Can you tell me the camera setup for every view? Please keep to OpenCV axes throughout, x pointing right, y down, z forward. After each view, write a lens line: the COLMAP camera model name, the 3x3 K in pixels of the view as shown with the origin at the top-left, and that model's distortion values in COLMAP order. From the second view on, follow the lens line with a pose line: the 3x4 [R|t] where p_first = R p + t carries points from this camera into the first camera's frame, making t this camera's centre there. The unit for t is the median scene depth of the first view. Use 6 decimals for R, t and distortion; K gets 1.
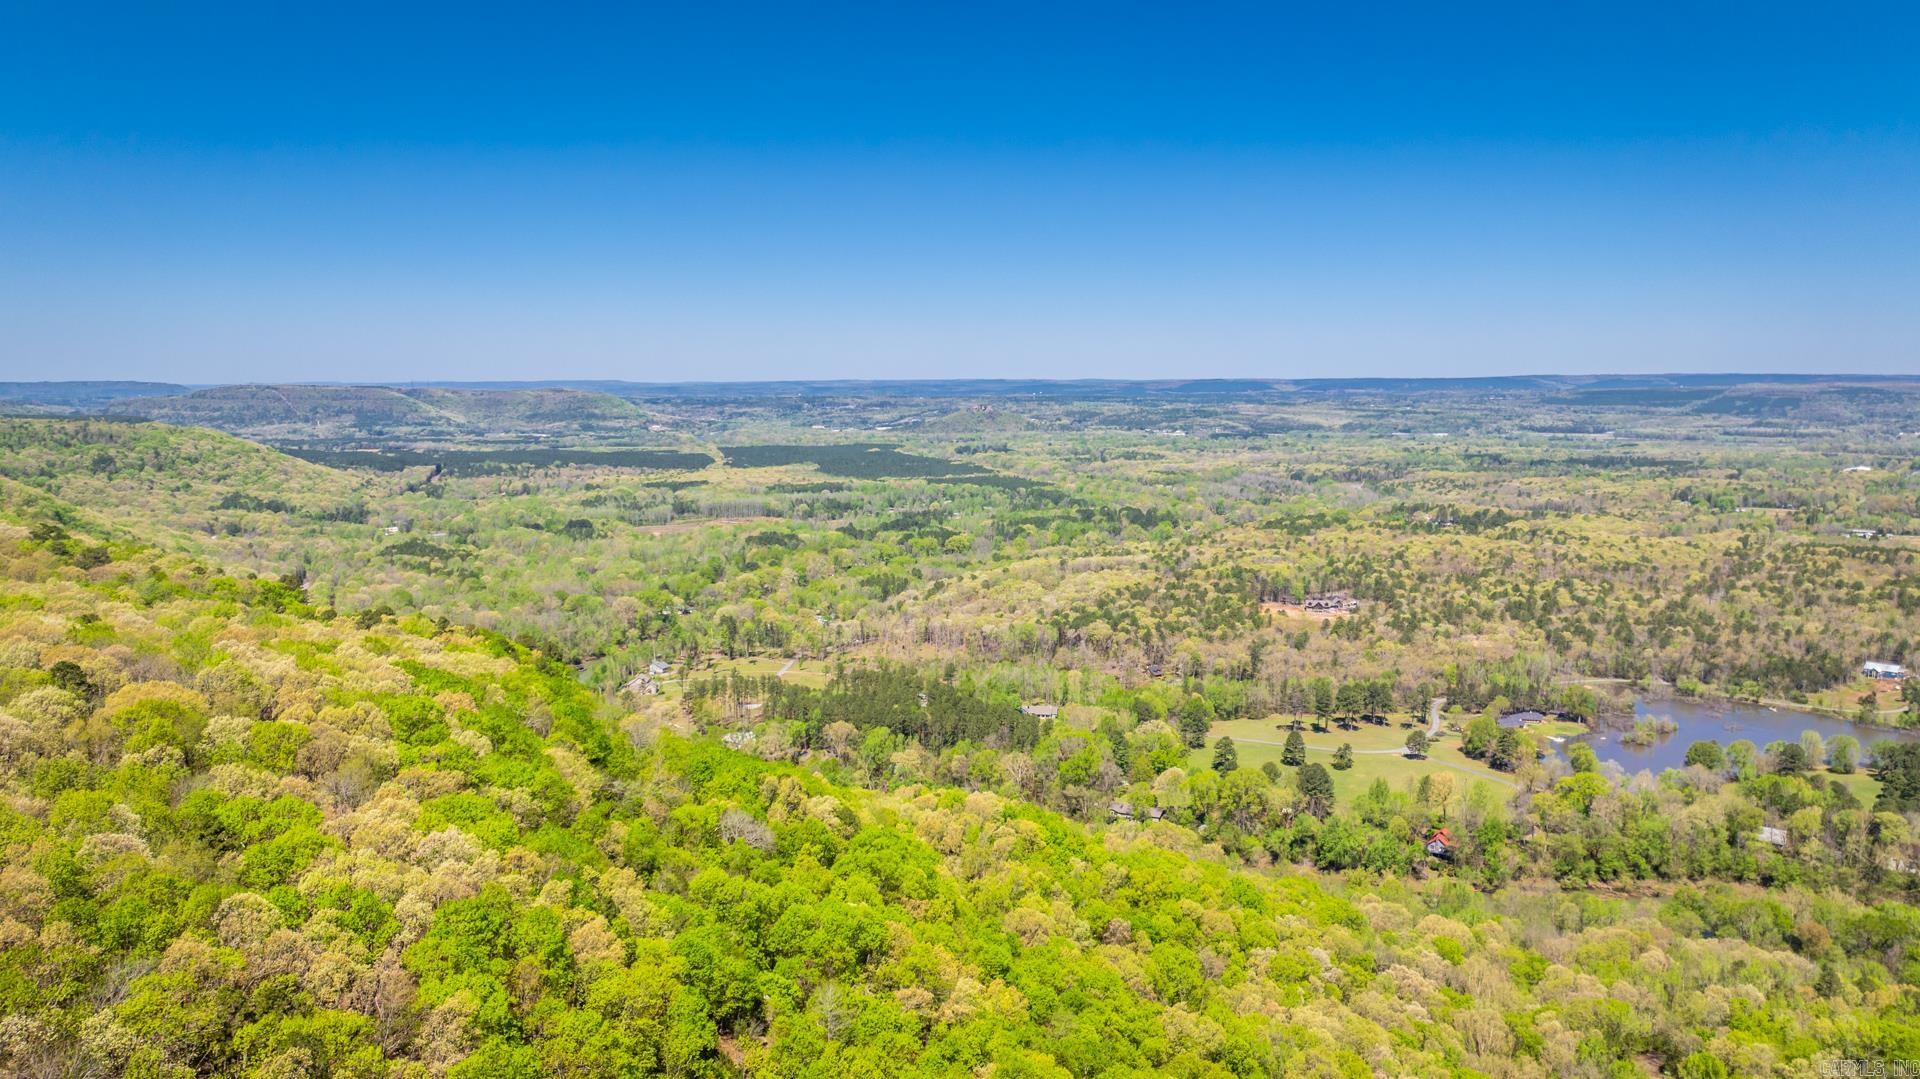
lens RADIAL K [[1348.7, 0, 973.8], [0, 1348.7, 540.9], [0, 0, 1]] dist [-0.028236, 0.032922]
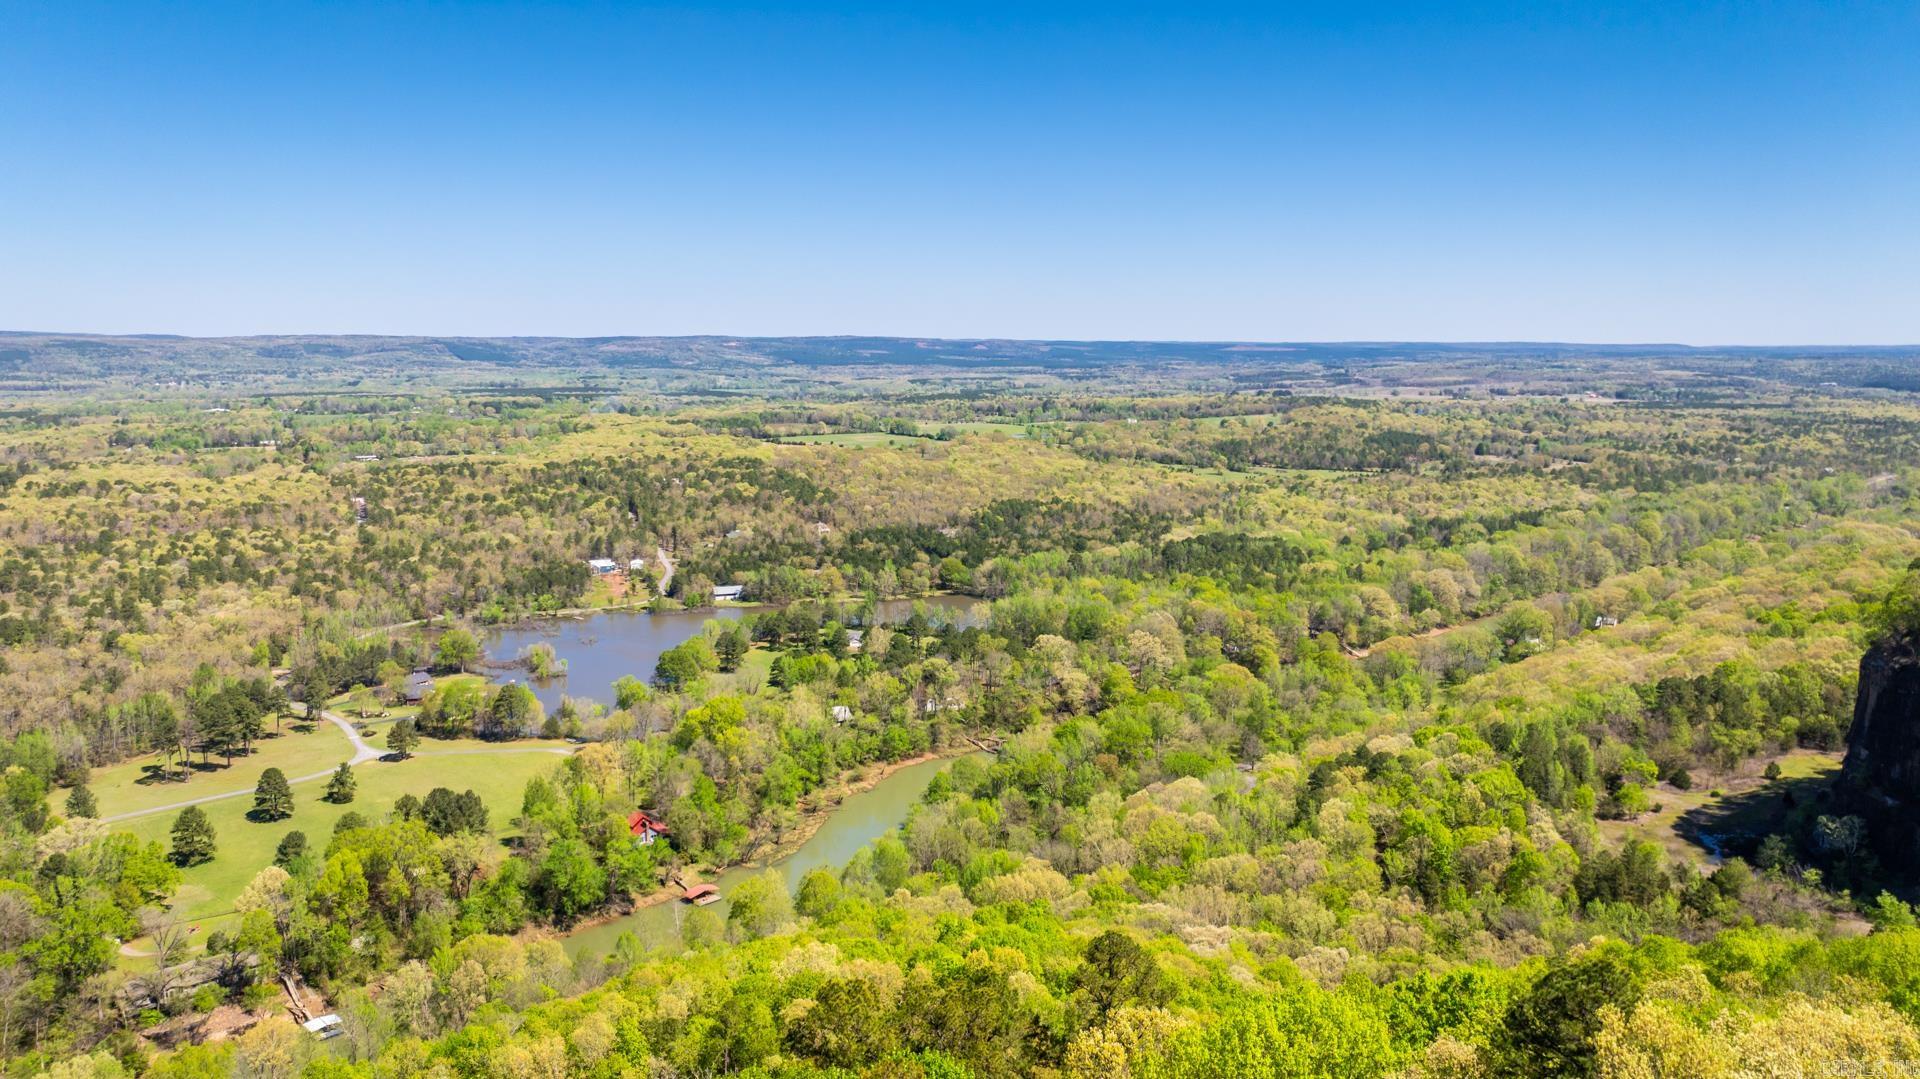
lens RADIAL K [[1348.7, 0, 954.0], [0, 1348.7, 528.5], [0, 0, 1]] dist [-0.028236, 0.032922]
pose [[0.366848, -0.123200, 0.922087, -0.145426], [0.106072, 0.990267, 0.090109, 0.002564], [-0.924214, 0.064751, 0.376346, 0.292954]]
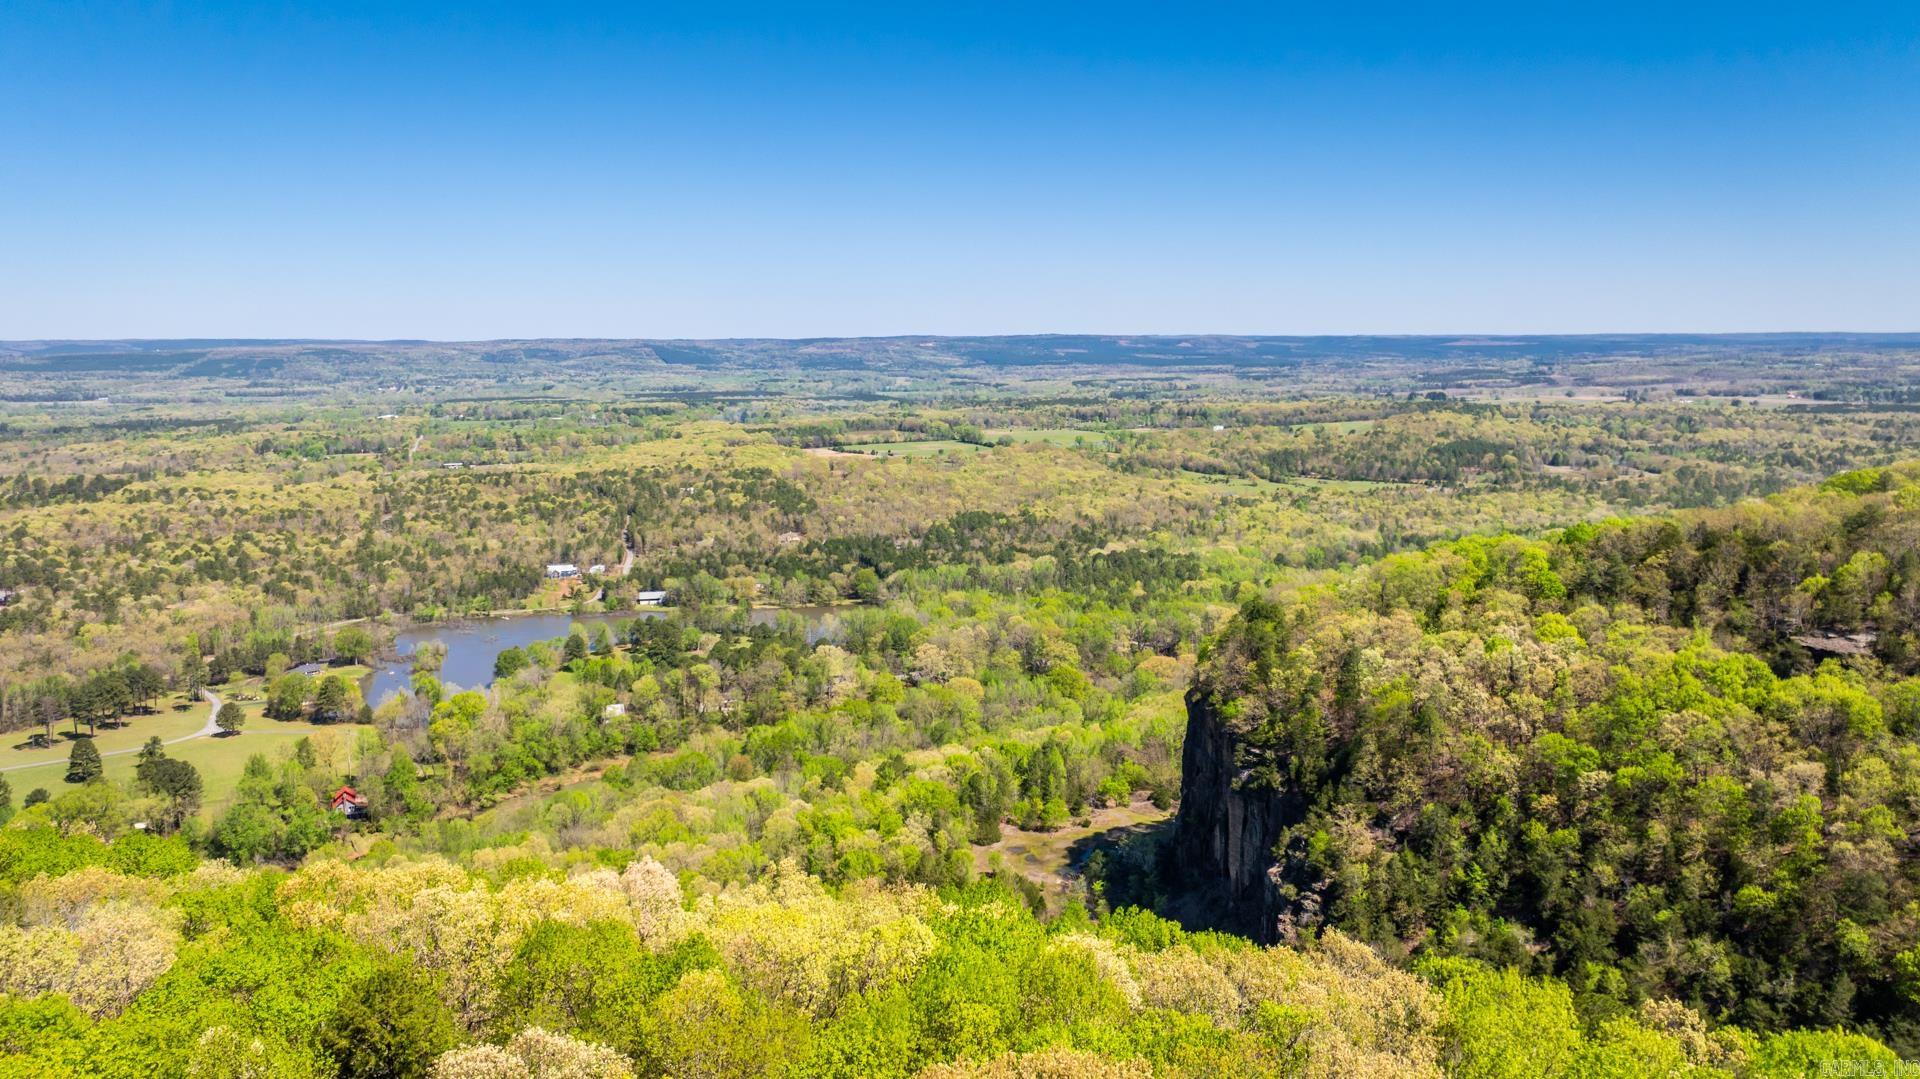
lens RADIAL K [[1348.7, 0, 952.3], [0, 1348.7, 553.3], [0, 0, 1]] dist [-0.028236, 0.032922]
pose [[0.516230, -0.135143, 0.845721, -0.099909], [0.107092, 0.989908, 0.092814, 0.008968], [-0.849728, 0.042656, 0.525492, 0.090783]]
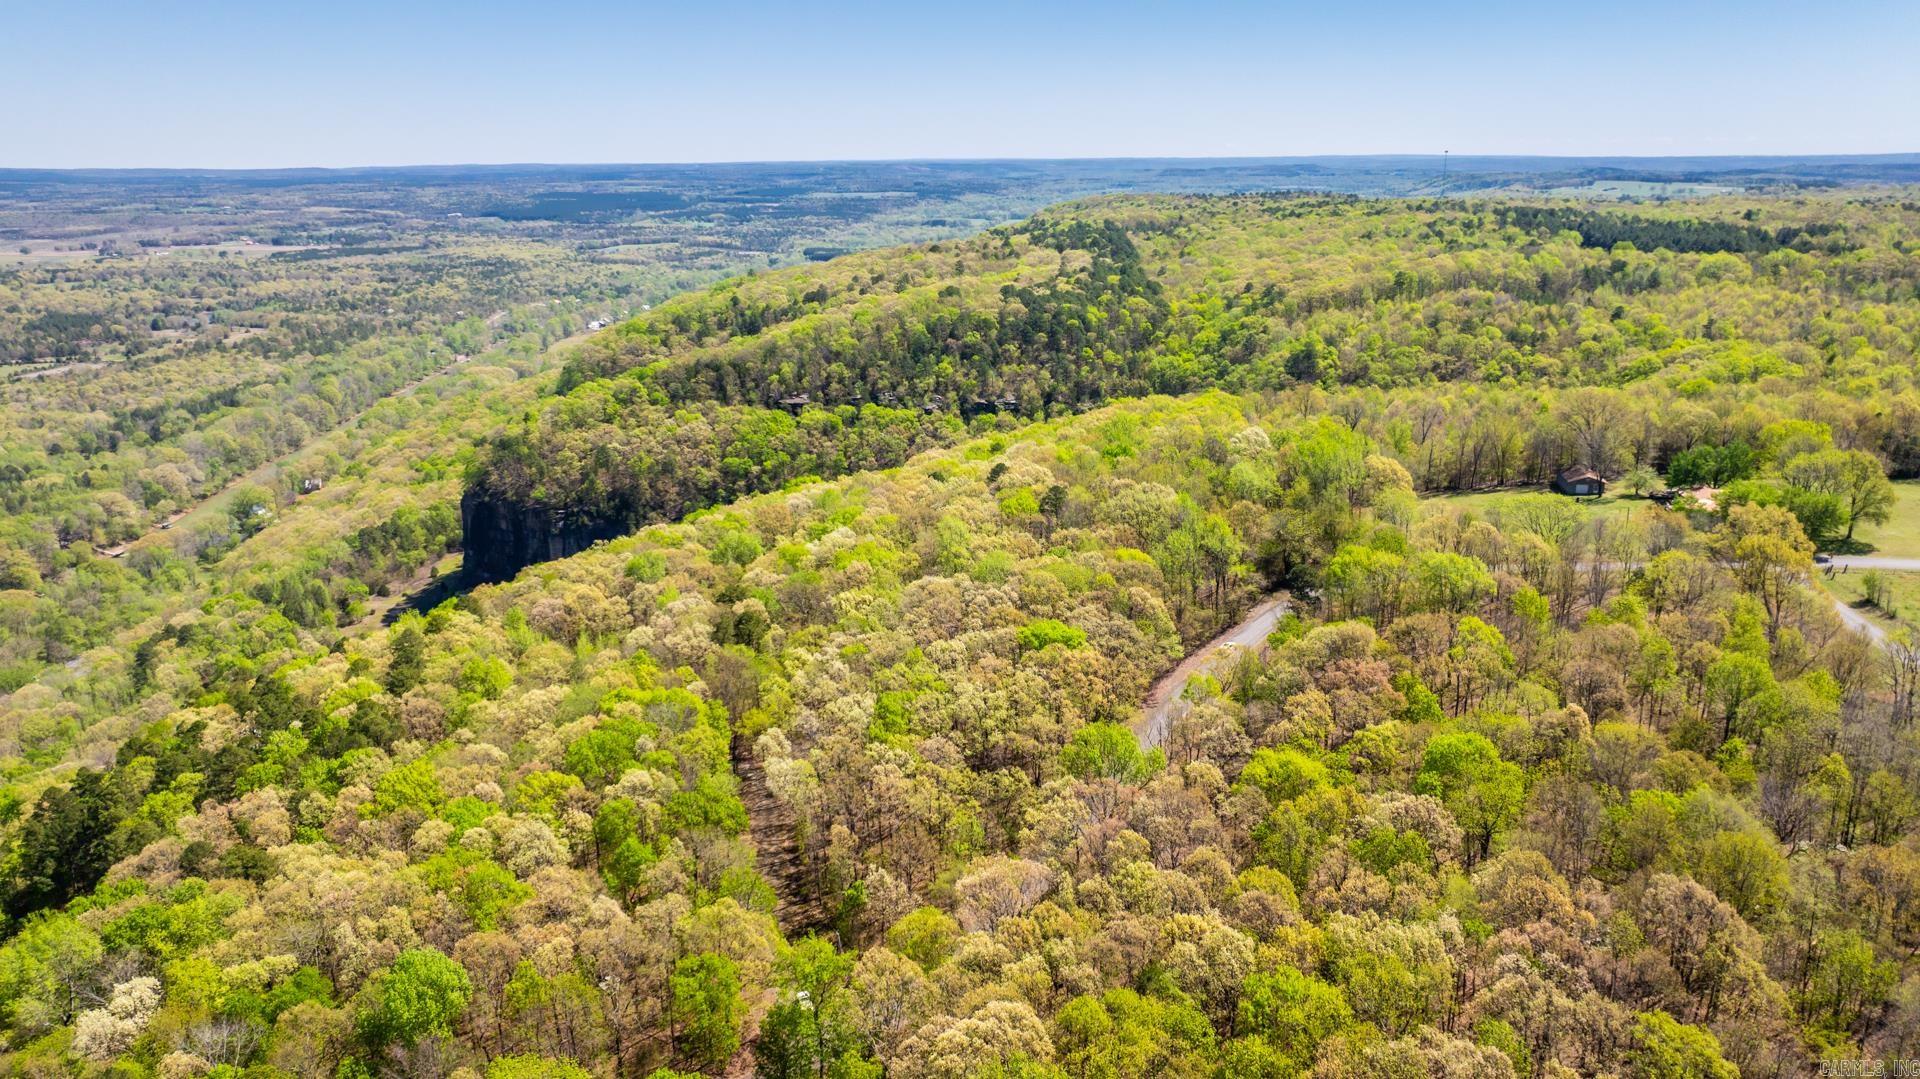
lens RADIAL K [[1348.7, 0, 967.4], [0, 1348.7, 538.3], [0, 0, 1]] dist [-0.028236, 0.032922]
pose [[-0.523756, -0.226273, 0.821267, -0.369107], [0.106872, 0.939007, 0.326869, -0.066367], [-0.845138, 0.258970, -0.467629, 0.305498]]
